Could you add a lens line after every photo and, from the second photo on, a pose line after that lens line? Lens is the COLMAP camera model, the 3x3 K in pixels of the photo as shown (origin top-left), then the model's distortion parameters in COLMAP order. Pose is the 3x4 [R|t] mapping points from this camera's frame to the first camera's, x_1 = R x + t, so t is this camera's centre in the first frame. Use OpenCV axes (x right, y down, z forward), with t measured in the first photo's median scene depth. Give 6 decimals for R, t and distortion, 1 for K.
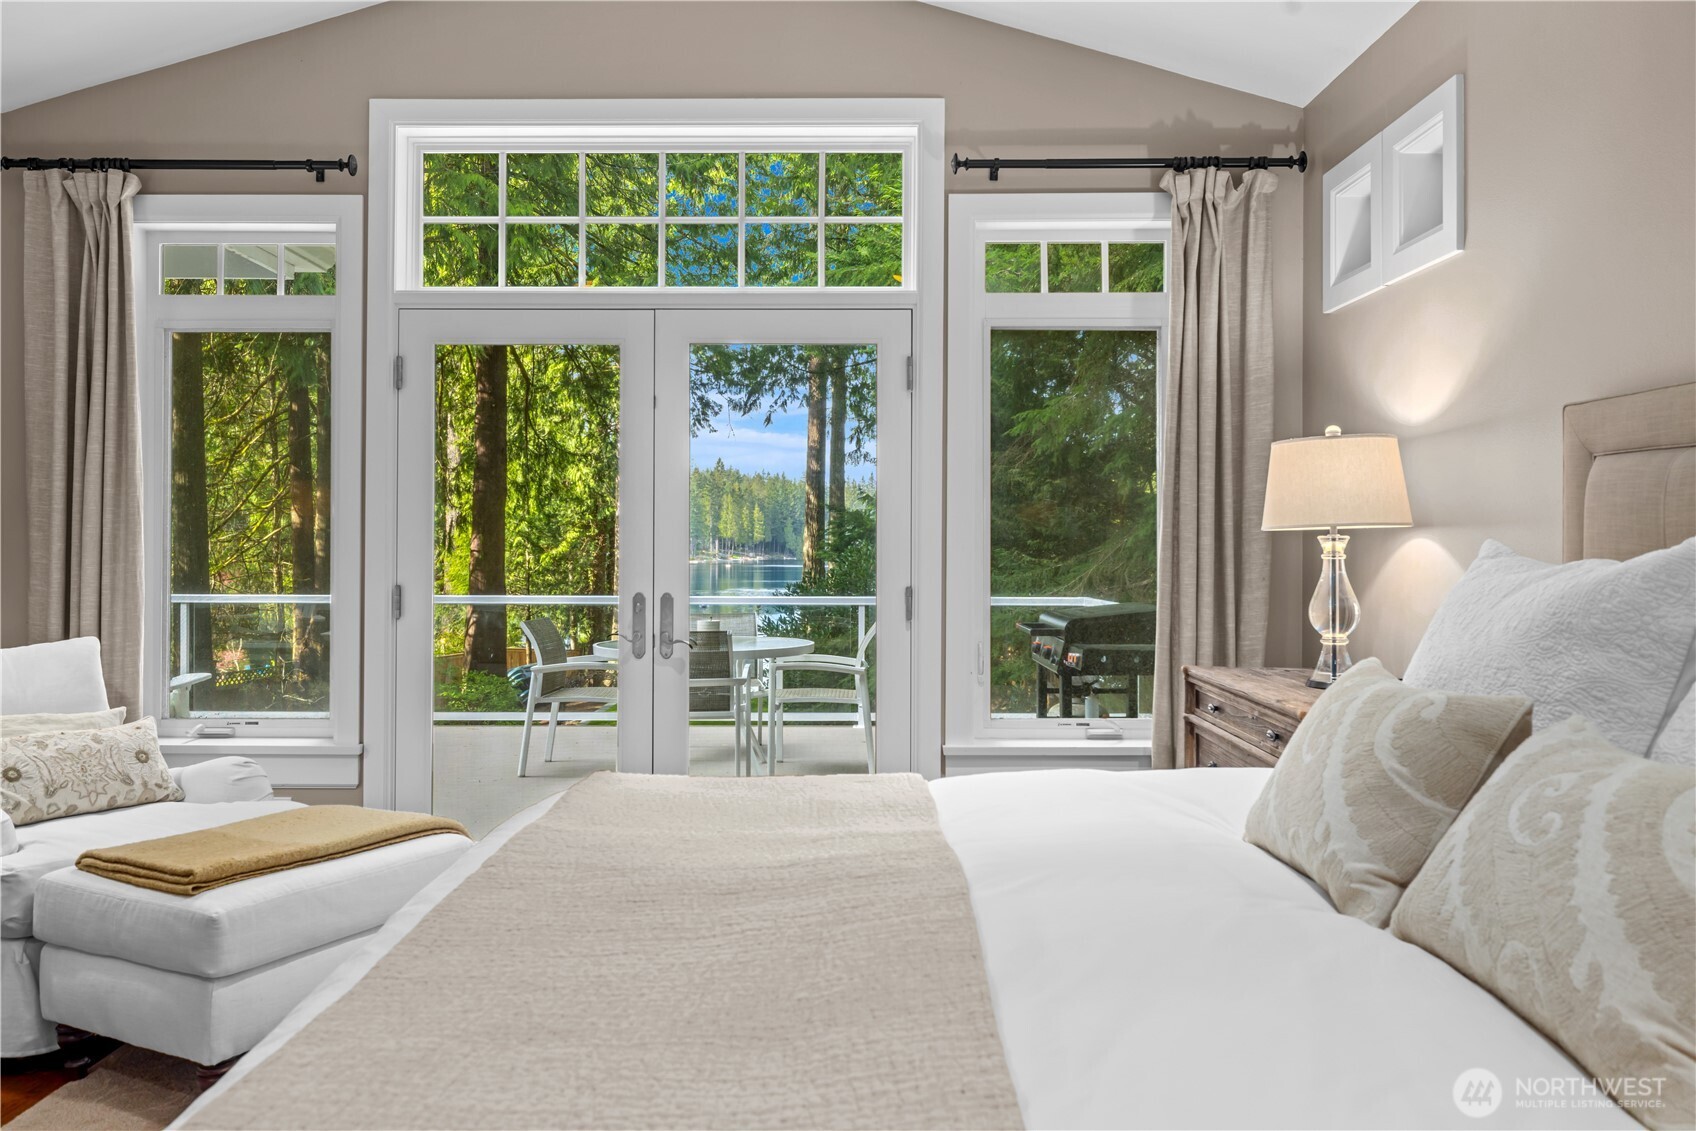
lens RADIAL K [[1305.9, 0, 846.8], [0, 1305.9, 551.1], [0, 0, 1]] dist [-0.015836, 0.003335]
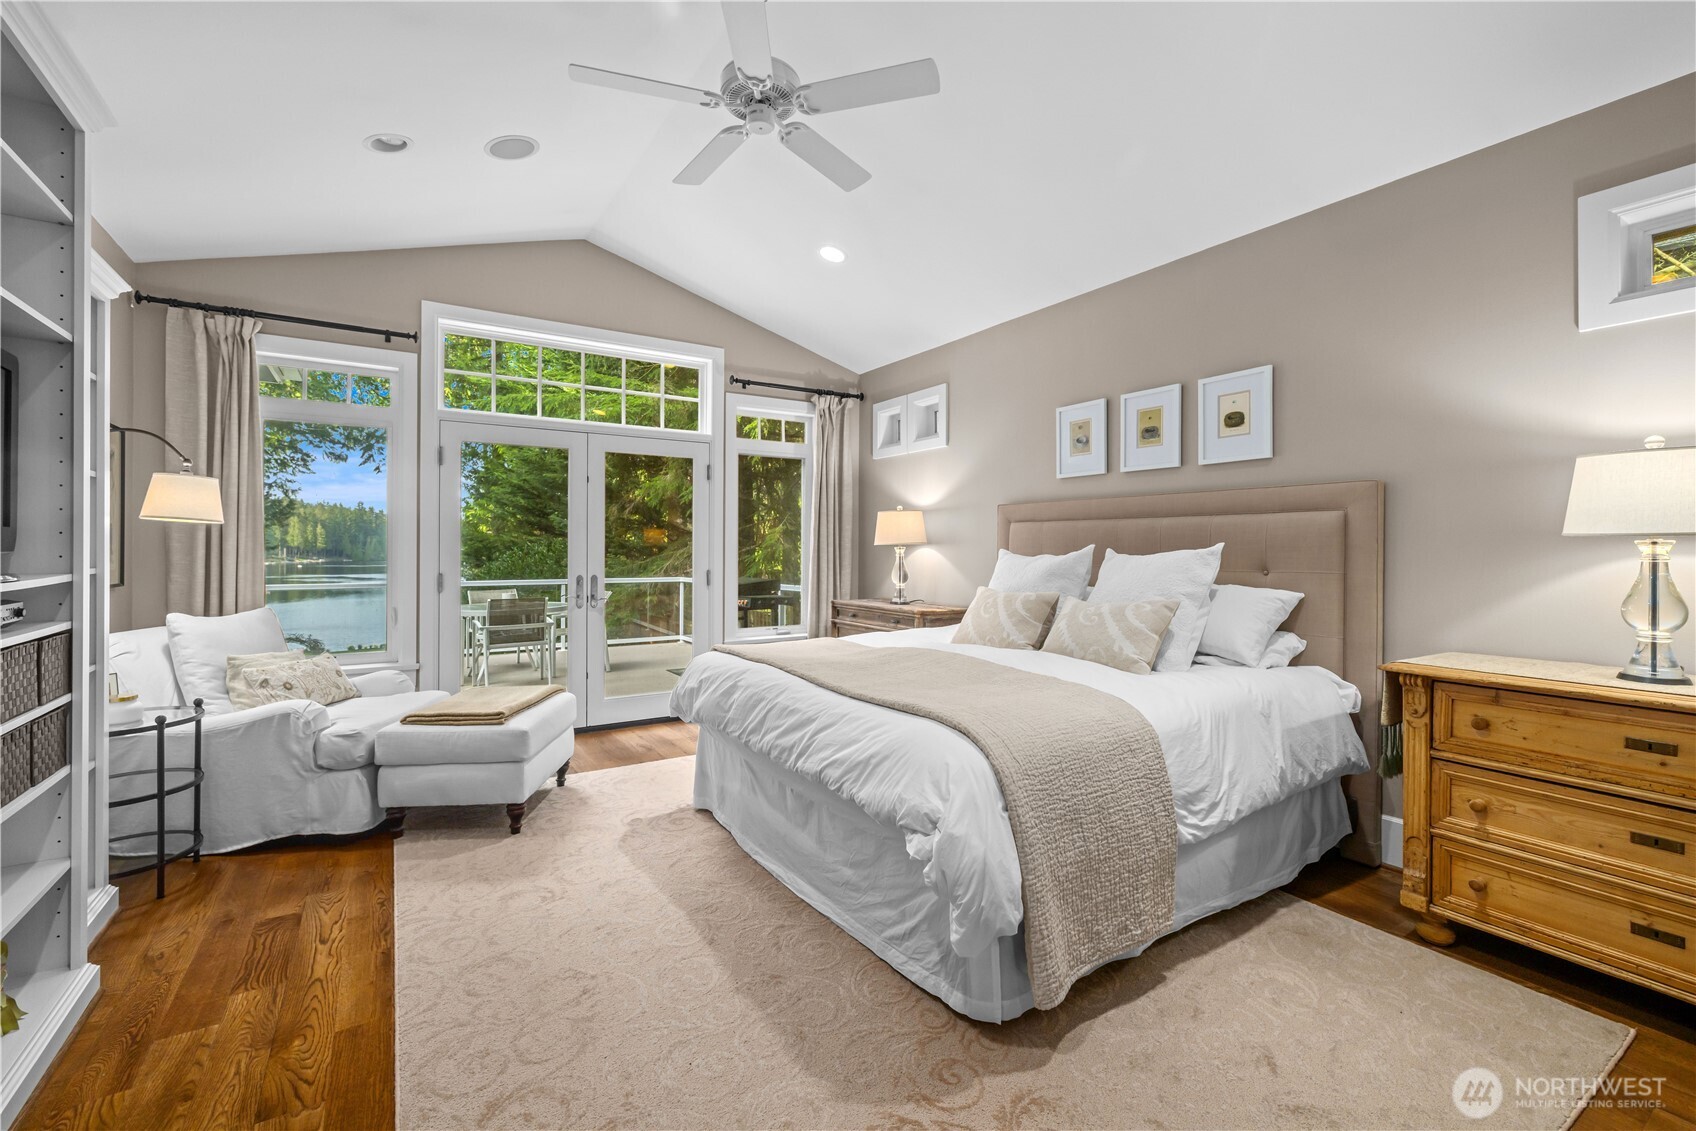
lens RADIAL K [[728.5, 0, 847.4], [0, 728.5, 563.7], [0, 0, 1]] dist [0.000527, -0.000029]
pose [[0.841285, -0.010319, 0.540493, -0.421721], [0.003555, 0.999902, 0.013557, 0.001058], [-0.540580, -0.009484, 0.841239, -0.158000]]
